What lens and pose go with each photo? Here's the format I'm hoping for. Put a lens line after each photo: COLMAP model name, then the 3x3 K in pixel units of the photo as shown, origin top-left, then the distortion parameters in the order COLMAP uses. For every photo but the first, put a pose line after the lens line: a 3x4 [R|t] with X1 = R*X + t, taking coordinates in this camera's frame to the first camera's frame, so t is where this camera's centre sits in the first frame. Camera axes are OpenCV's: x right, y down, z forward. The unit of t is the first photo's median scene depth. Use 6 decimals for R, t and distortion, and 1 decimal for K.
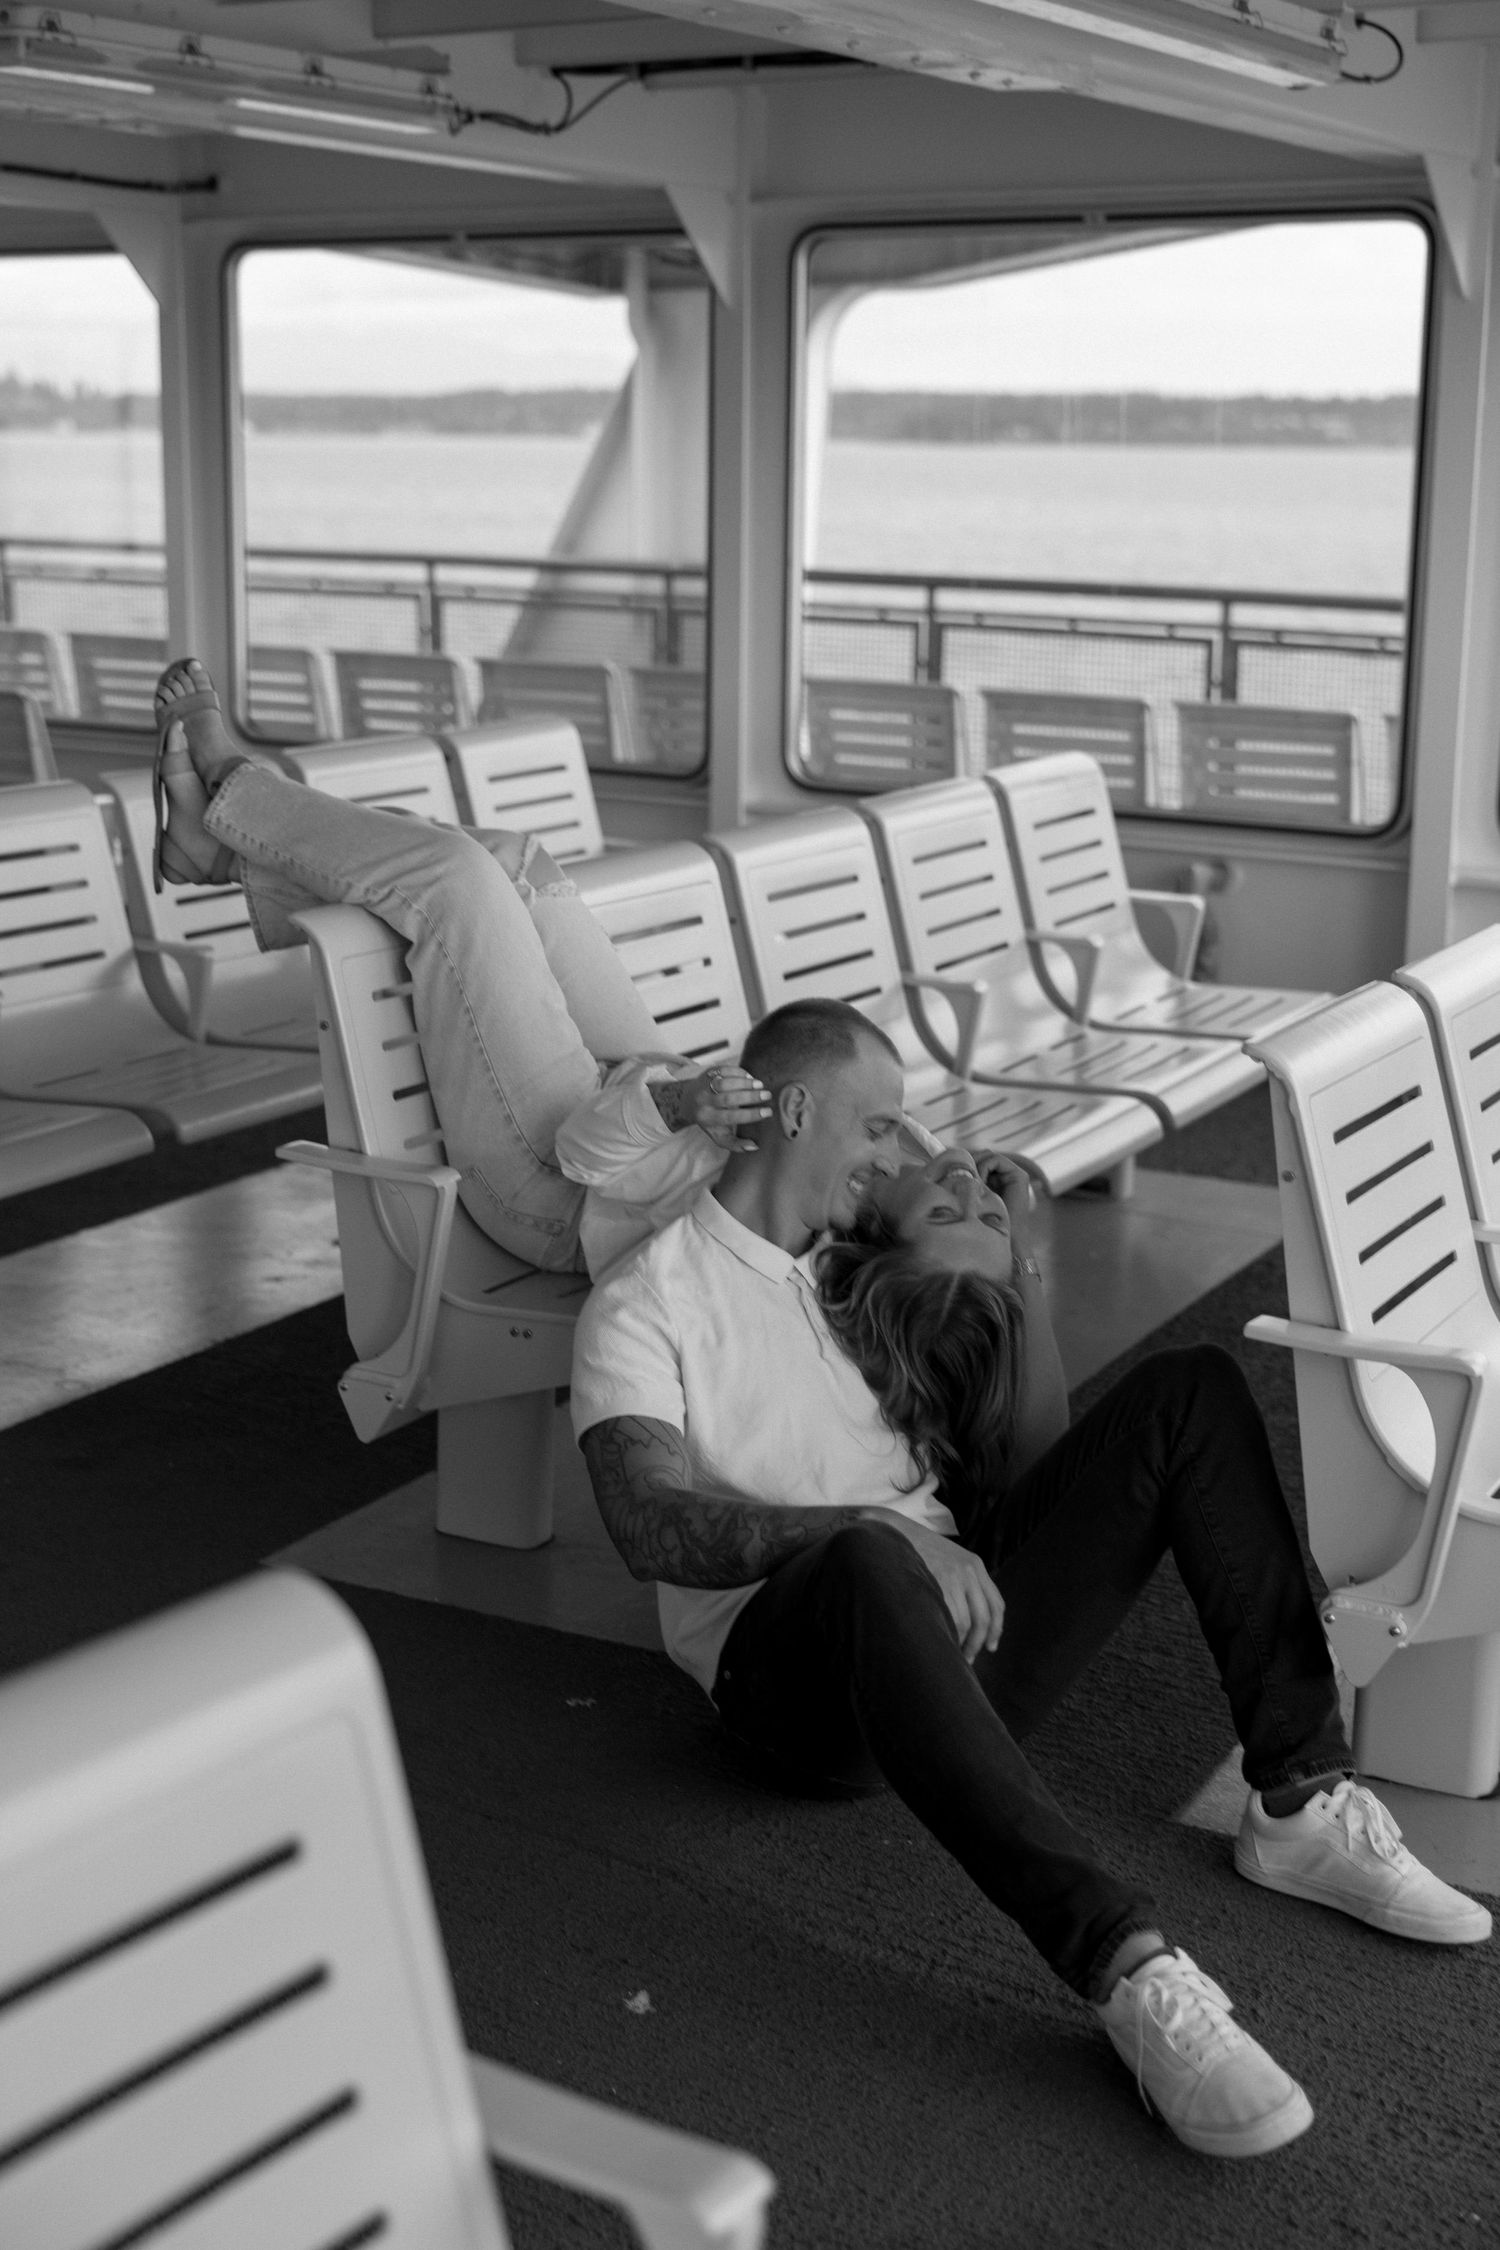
lens RADIAL K [[2943.8, 0, 750.0], [0, 2943.8, 1125.0], [0, 0, 1]] dist [0.007210, -0.001464]
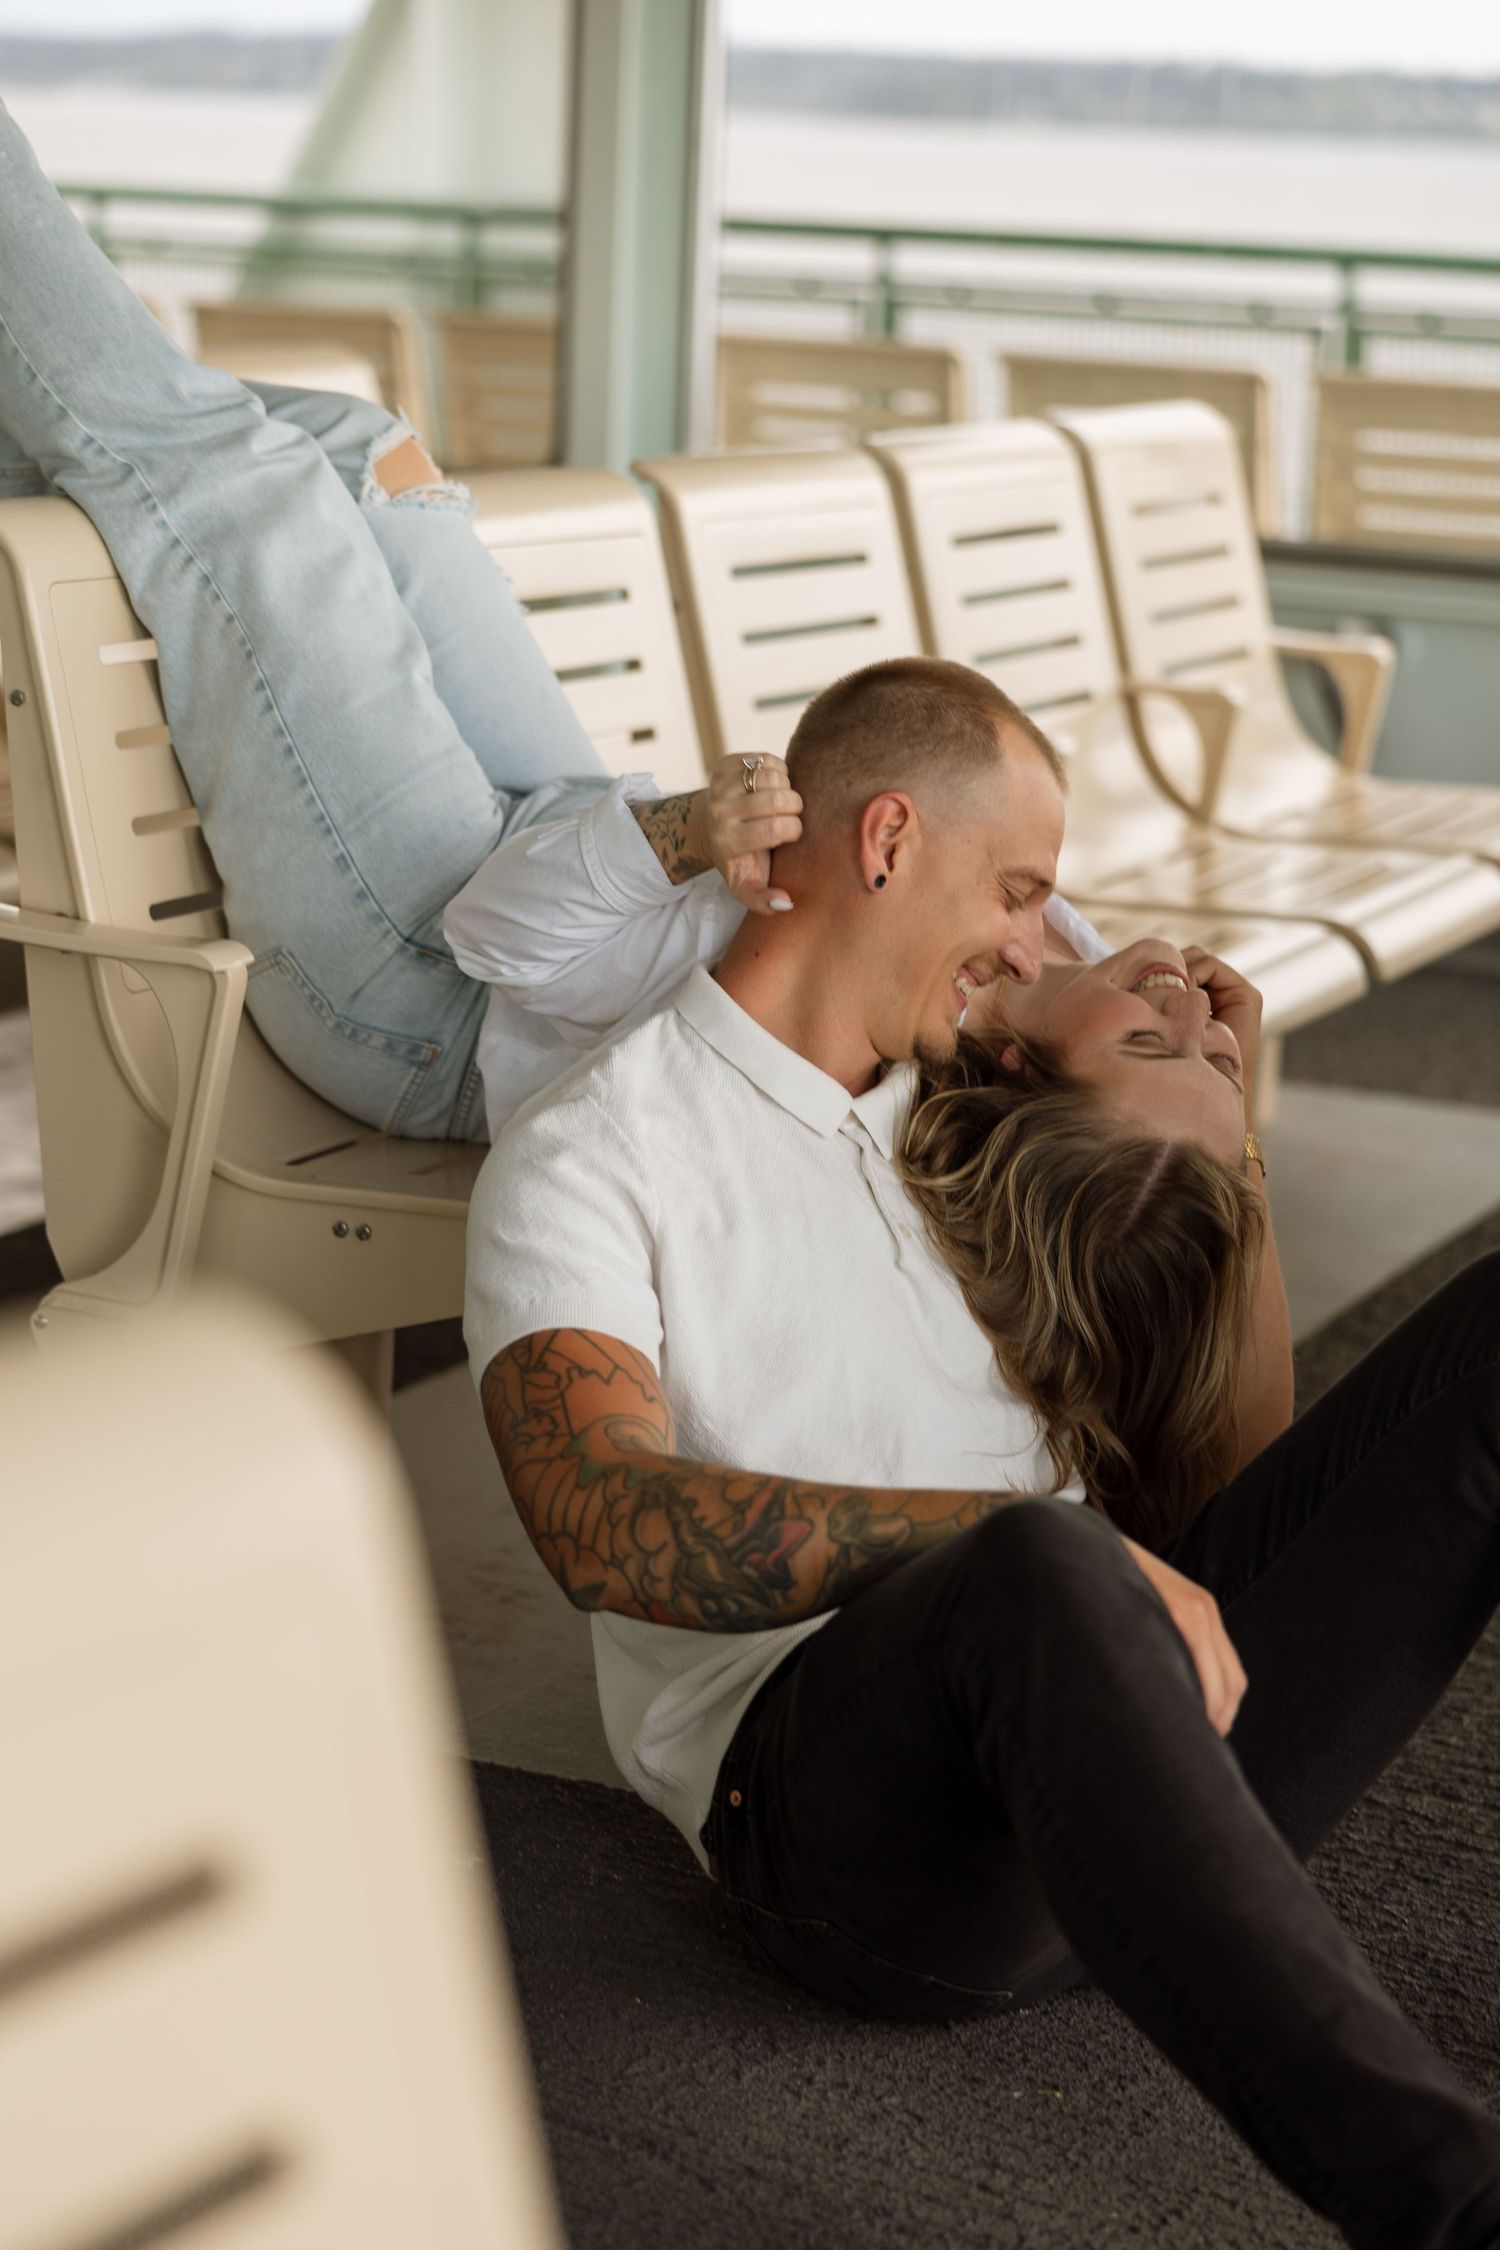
lens RADIAL K [[4417.8, 0, 750.0], [0, 4417.8, 1125.0], [0, 0, 1]] dist [0.000557, -0.076483]
pose [[0.998496, 0.020147, 0.050989, -0.040543], [-0.019930, 0.999790, -0.004757, 0.047810], [-0.051074, 0.003734, 0.998688, 0.117251]]
